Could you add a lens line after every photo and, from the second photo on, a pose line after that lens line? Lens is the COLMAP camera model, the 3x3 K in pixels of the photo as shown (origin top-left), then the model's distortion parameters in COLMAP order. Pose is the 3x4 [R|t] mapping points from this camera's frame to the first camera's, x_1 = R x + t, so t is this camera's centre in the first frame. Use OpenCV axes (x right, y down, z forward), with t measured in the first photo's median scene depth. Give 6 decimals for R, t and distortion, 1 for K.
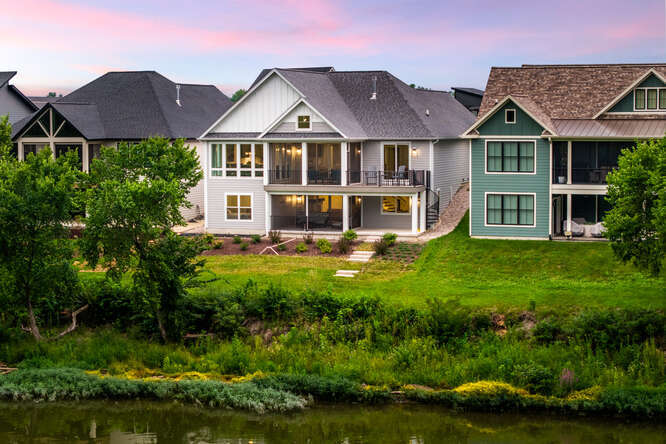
lens RADIAL K [[1460.0, 0, 334.8], [0, 1460.0, 222.3], [0, 0, 1]] dist [-0.239402, 0.000000]
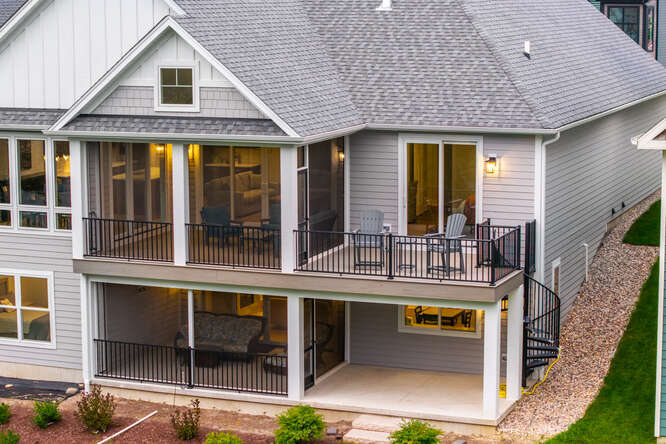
lens RADIAL K [[1577.0, 0, 335.1], [0, 1577.0, 222.5], [0, 0, 1]] dist [-0.148194, 0.000000]
pose [[0.999489, 0.005803, -0.031447, 0.028908], [-0.003138, 0.996449, 0.084140, -0.068283], [0.031823, -0.083998, 0.995958, 0.624939]]
